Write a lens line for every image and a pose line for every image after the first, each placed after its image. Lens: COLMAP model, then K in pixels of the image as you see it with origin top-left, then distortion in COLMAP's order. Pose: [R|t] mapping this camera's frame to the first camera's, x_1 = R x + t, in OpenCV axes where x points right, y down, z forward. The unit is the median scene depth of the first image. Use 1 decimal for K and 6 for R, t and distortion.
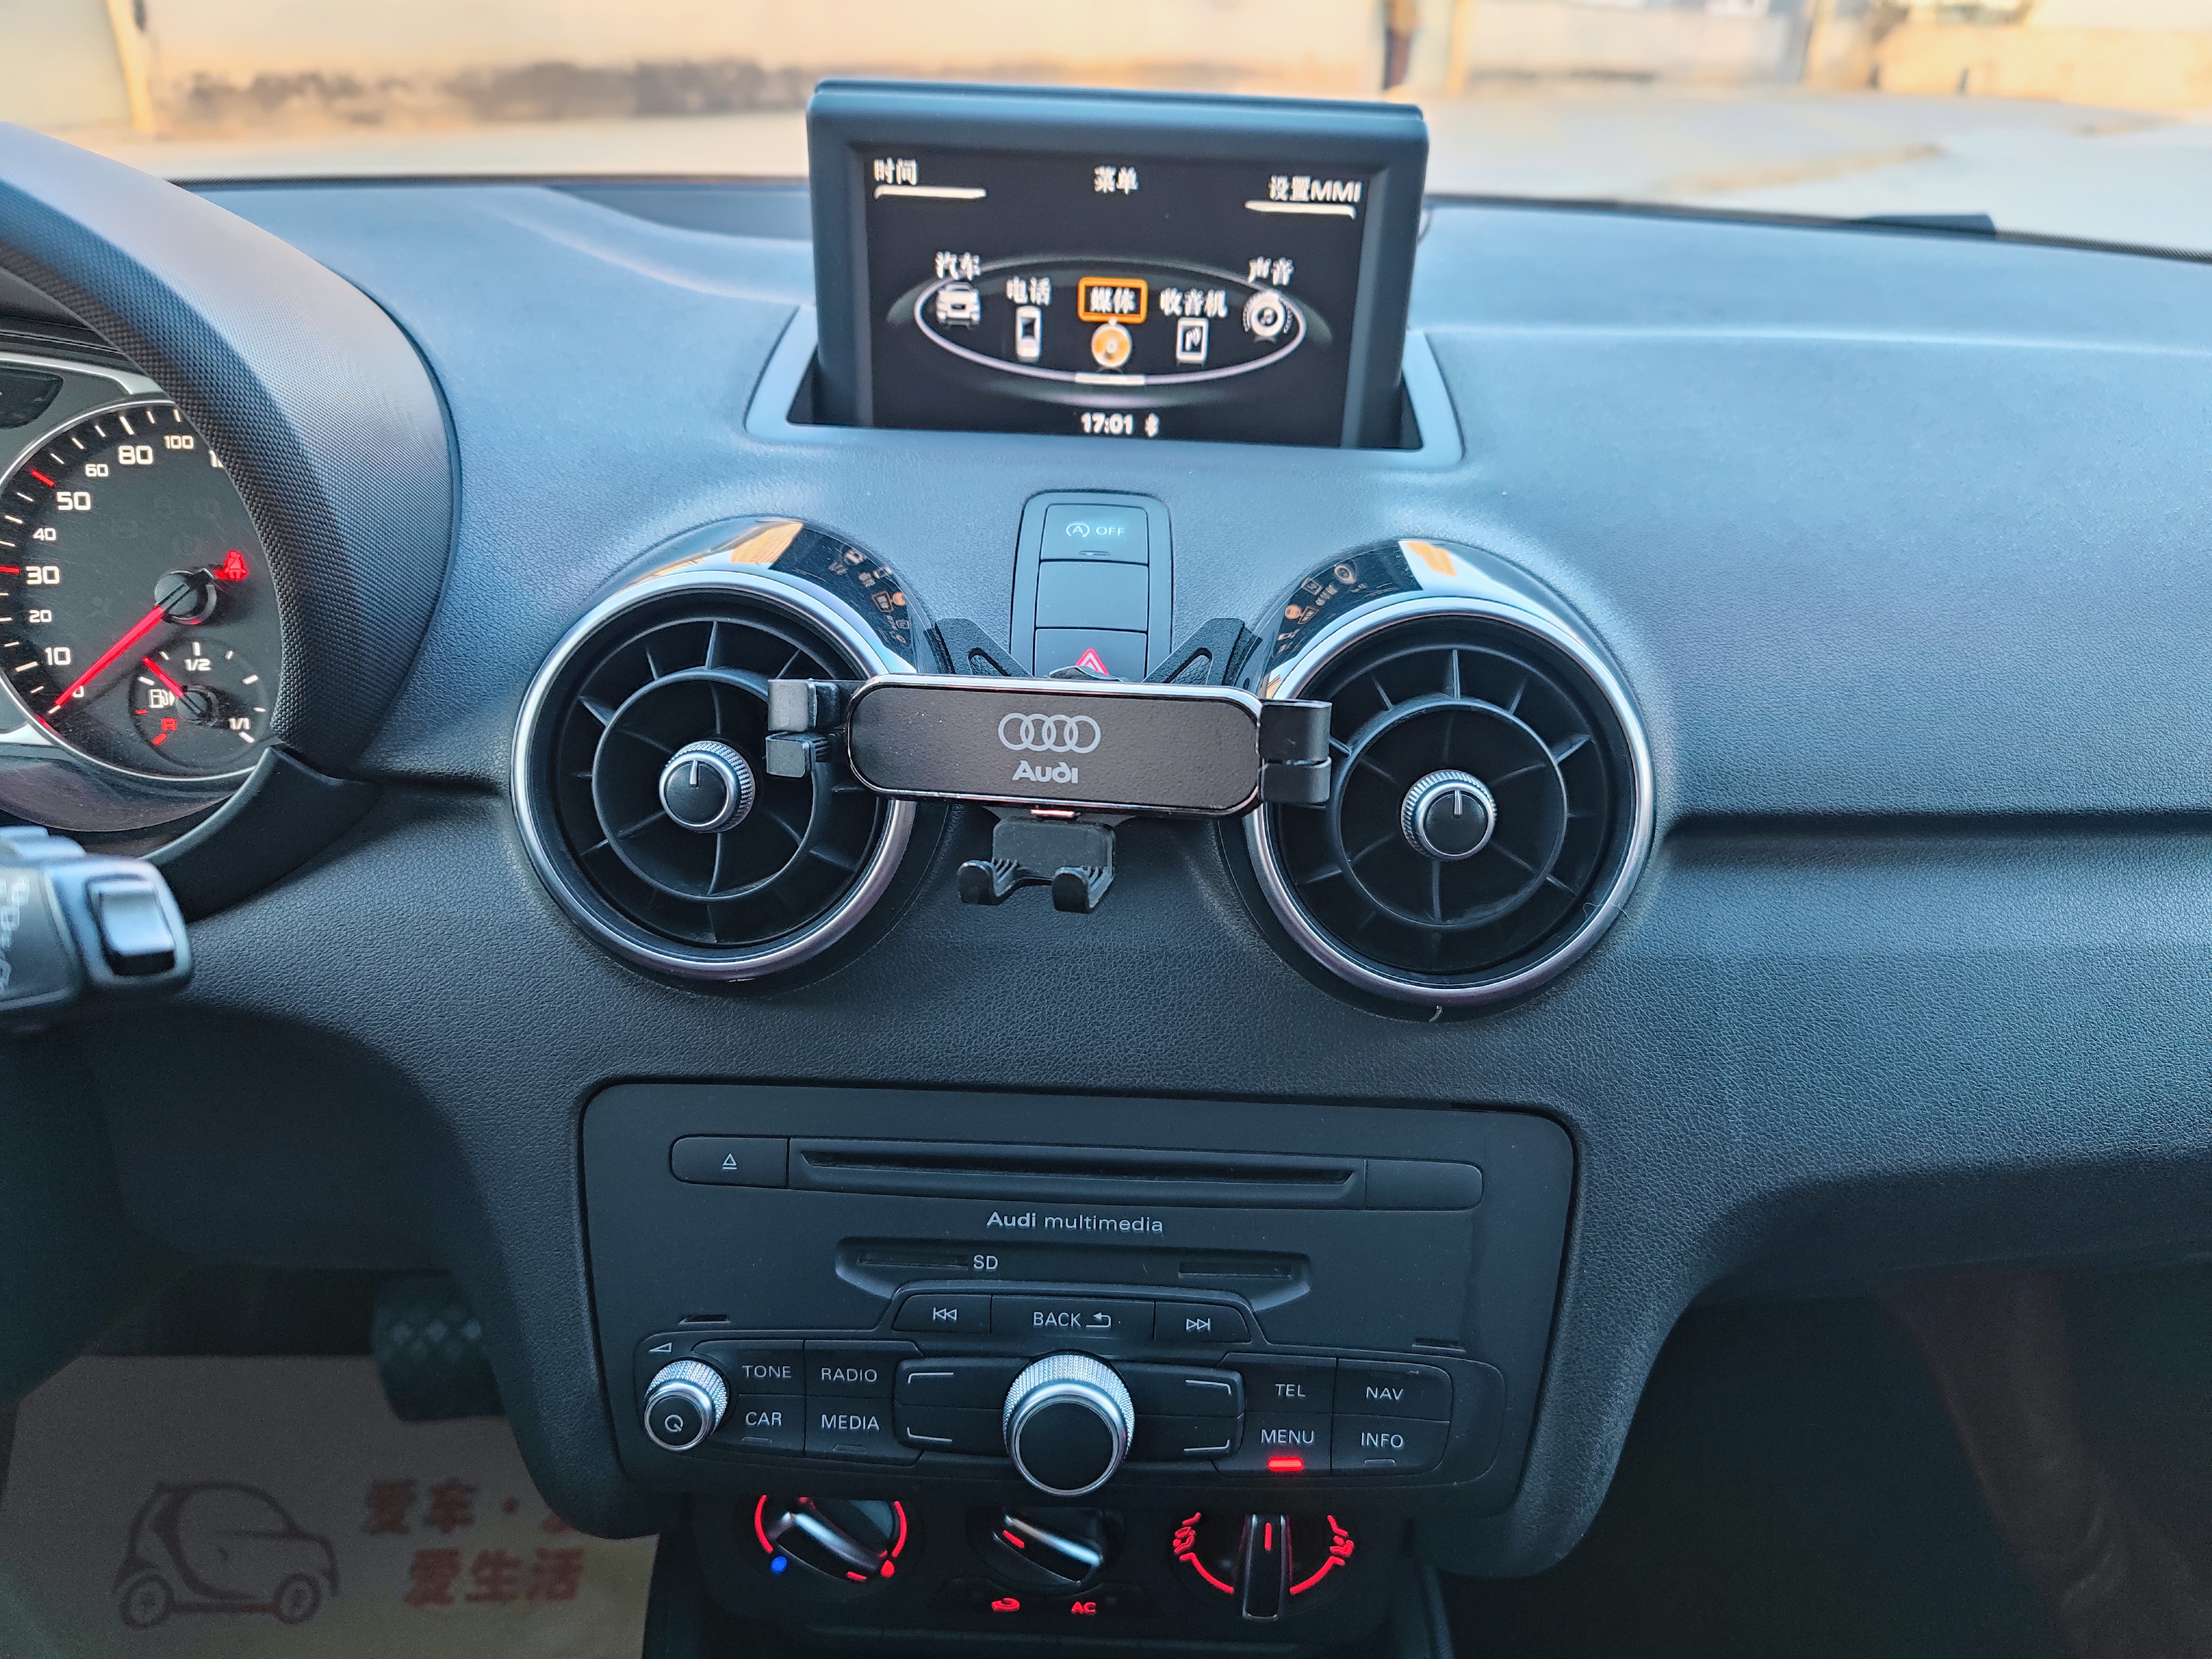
lens RADIAL K [[1502.5, 0, 1115.7], [0, 1502.5, 795.2], [0, 0, 1]] dist [0.045629, -0.060240]
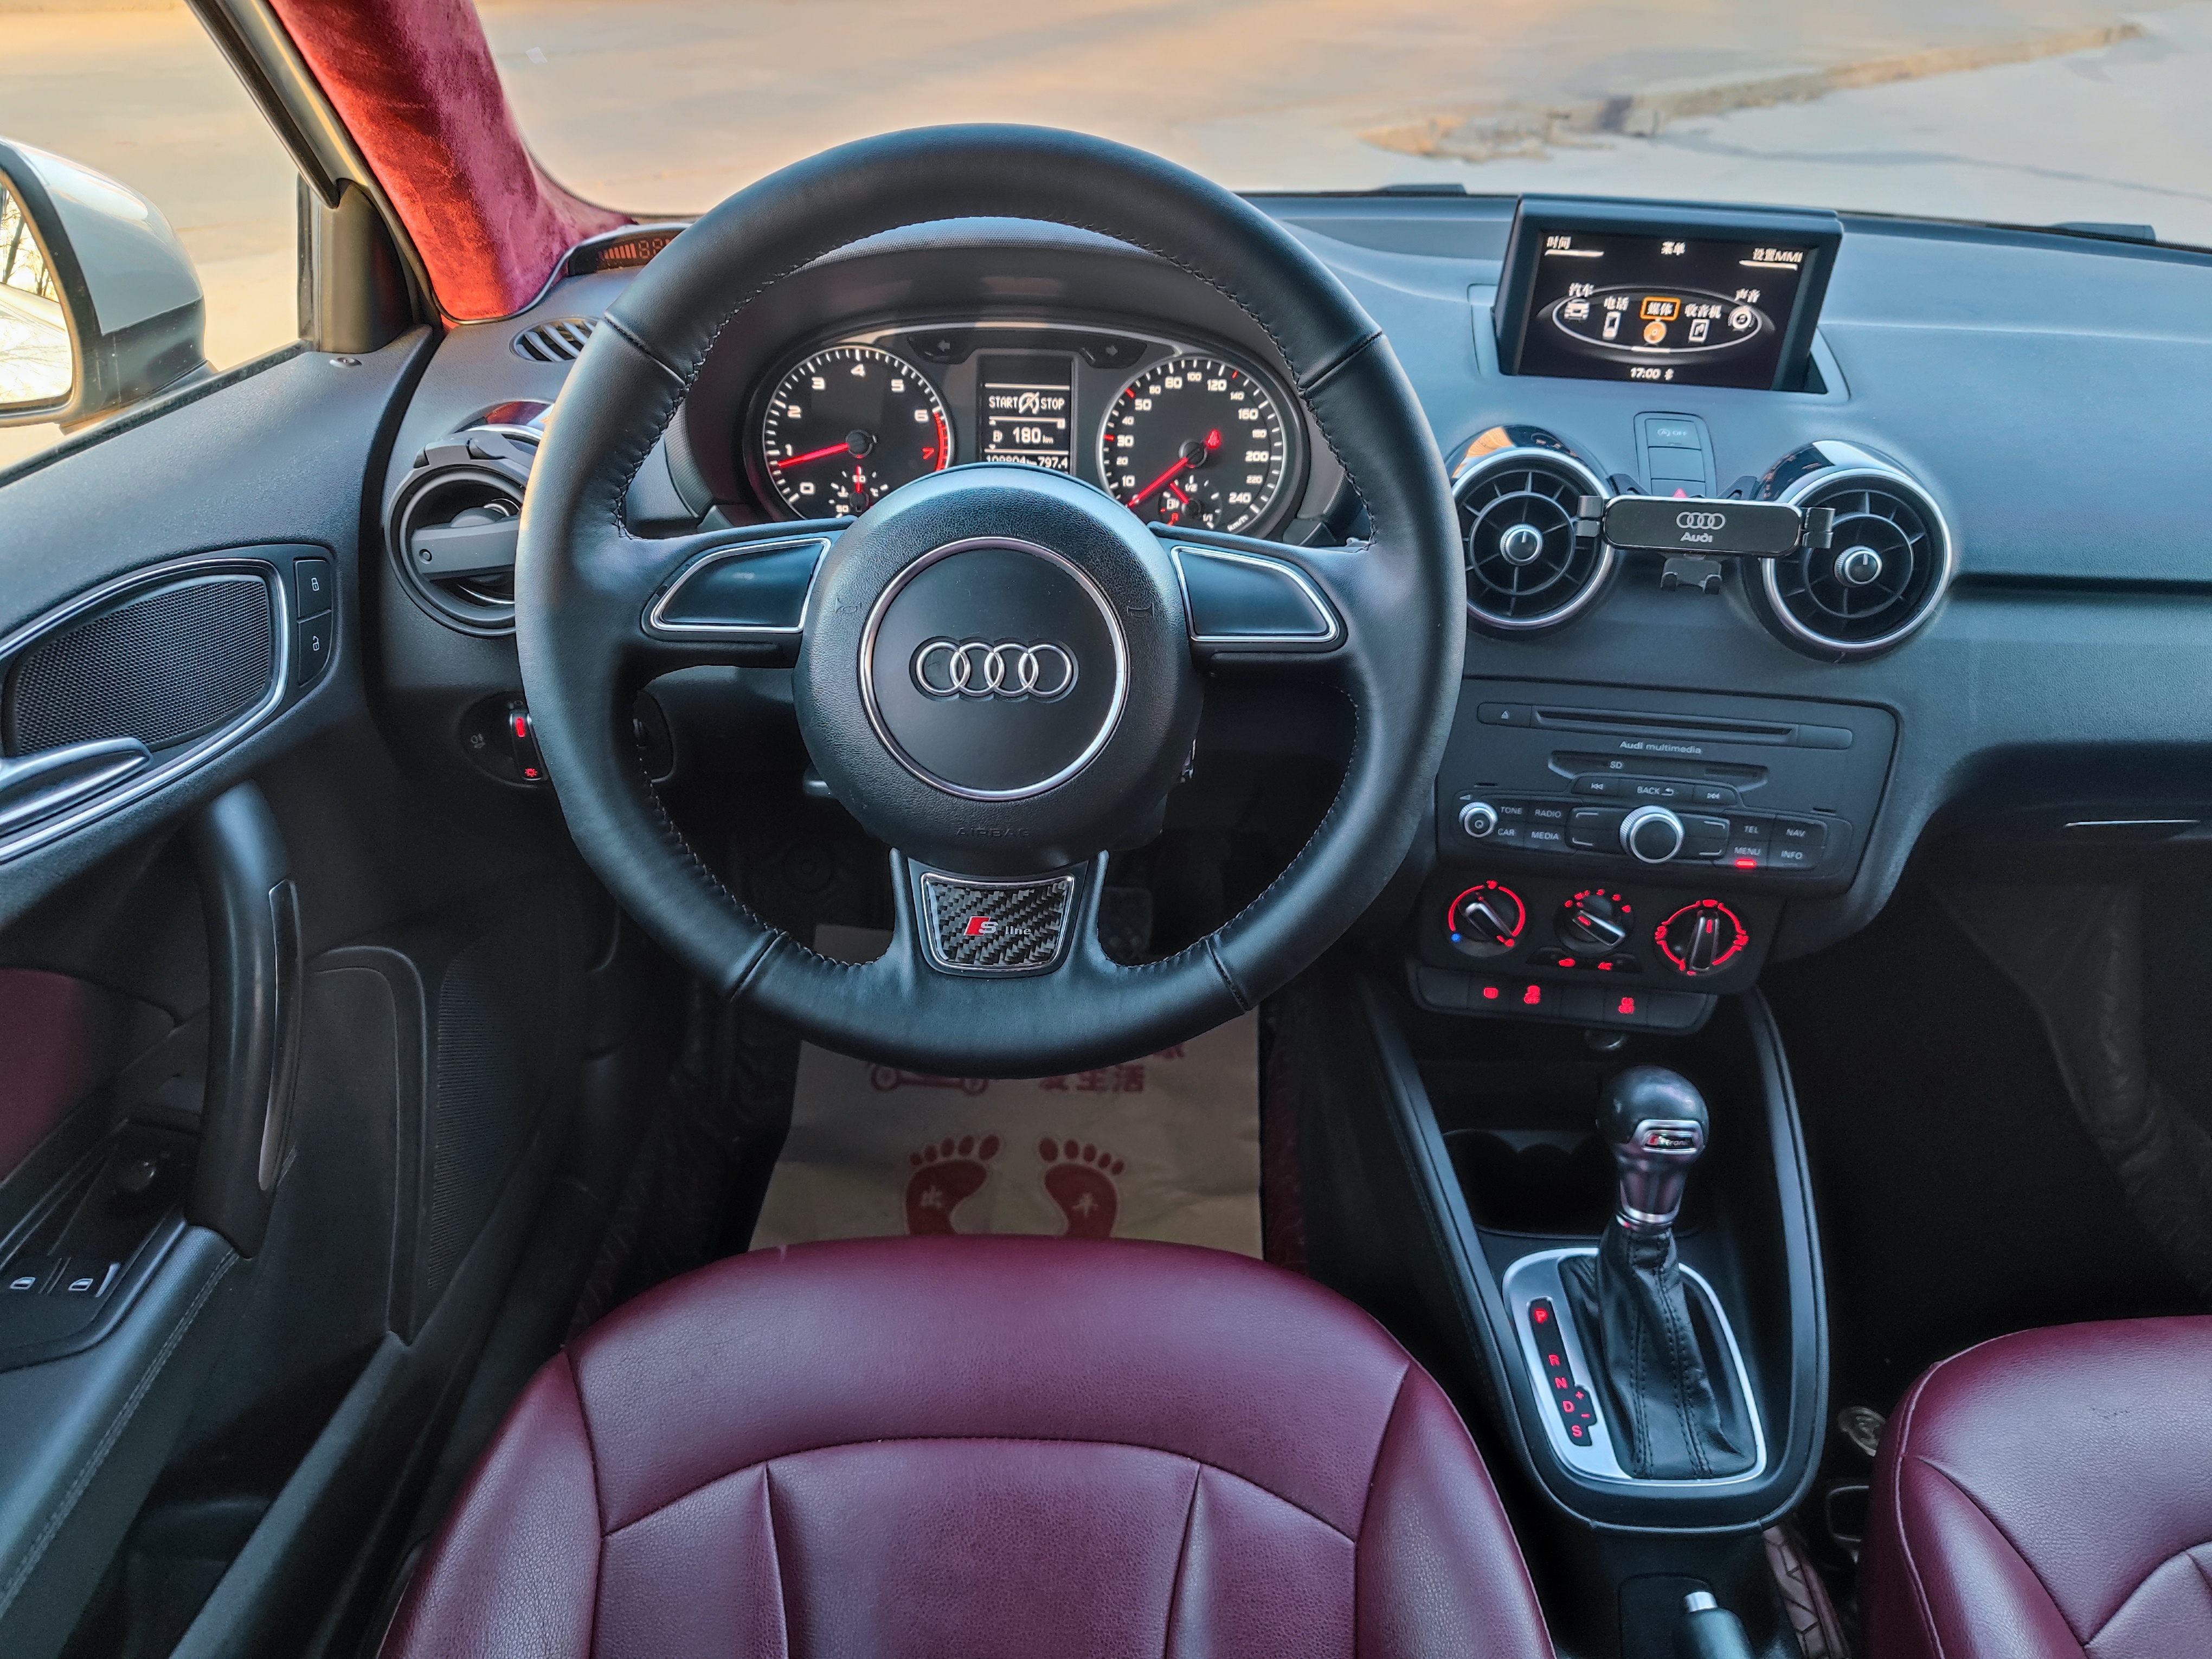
lens RADIAL K [[1490.9, 0, 1105.7], [0, 1490.9, 806.4], [0, 0, 1]] dist [0.034003, -0.035511]
pose [[0.995971, 0.047326, -0.076172, -0.555686], [-0.040443, 0.995165, 0.089499, 0.167569], [0.080040, -0.086058, 0.993070, -1.056765]]
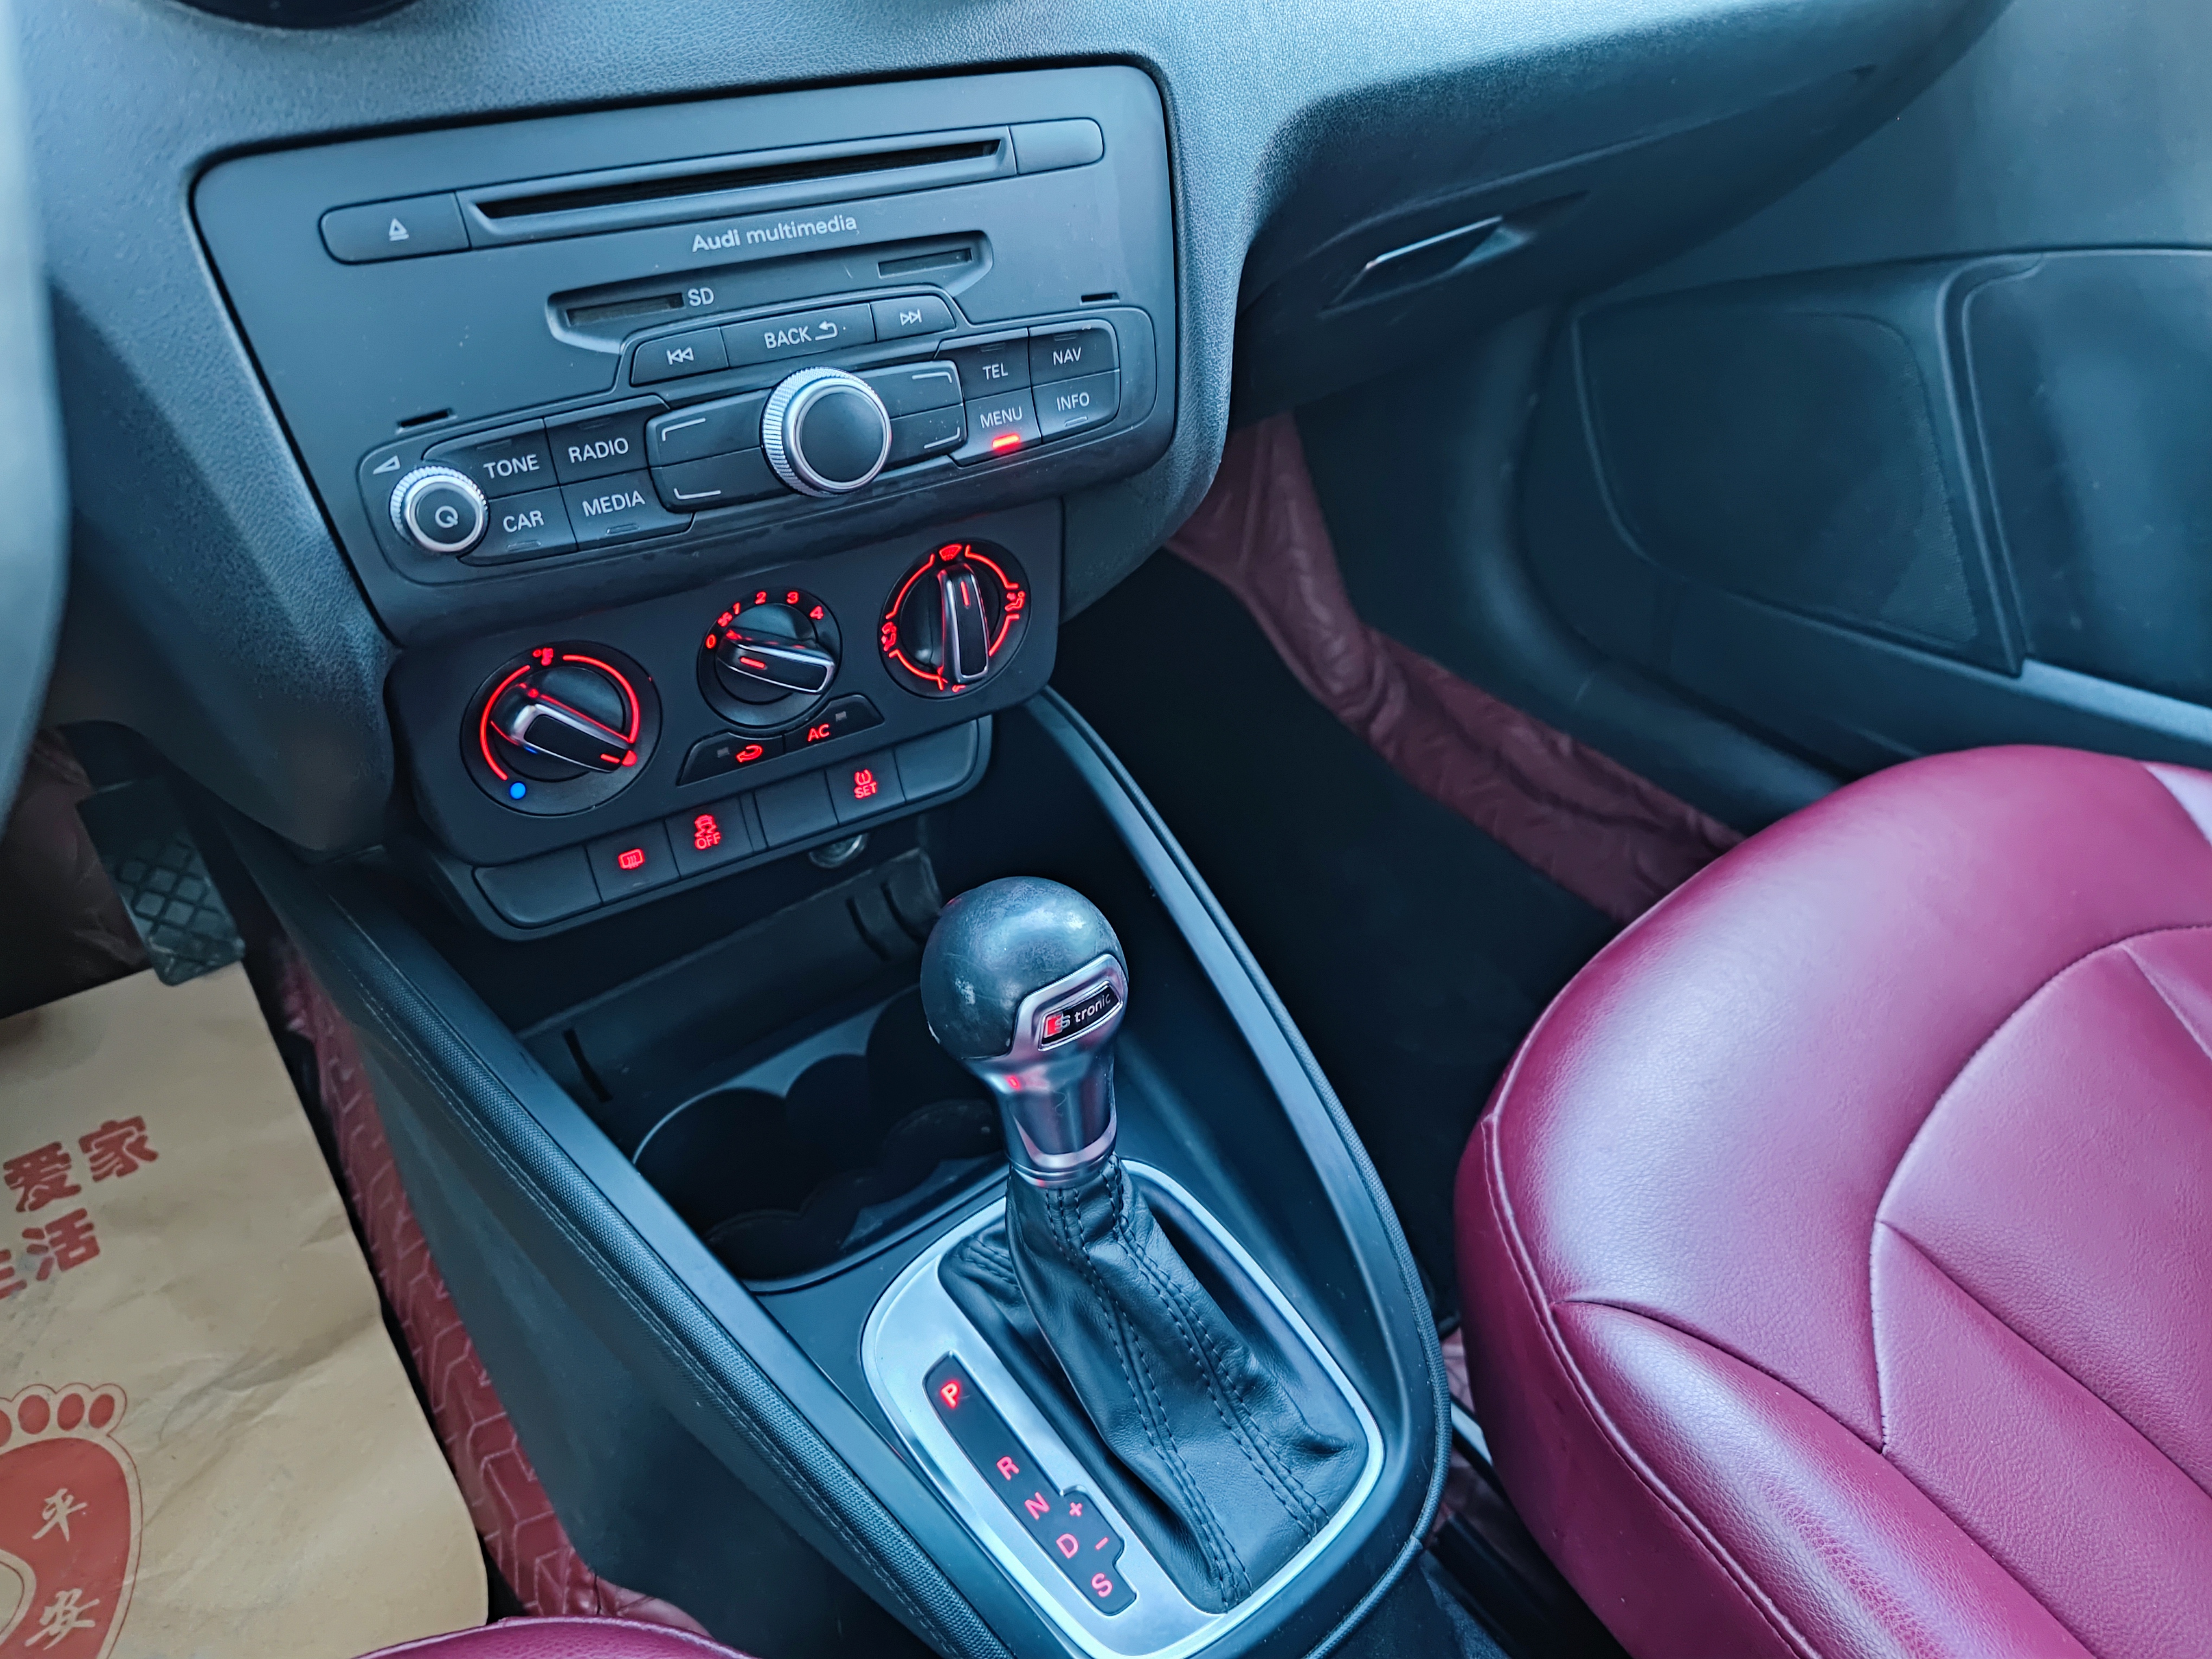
lens RADIAL K [[1513.9, 0, 1112.0], [0, 1513.9, 812.7], [0, 0, 1]] dist [0.032650, -0.039417]
pose [[0.825479, -0.339561, 0.450869, -0.354216], [0.226213, 0.930869, 0.286897, 0.330436], [-0.517119, -0.134835, 0.845226, -0.021675]]
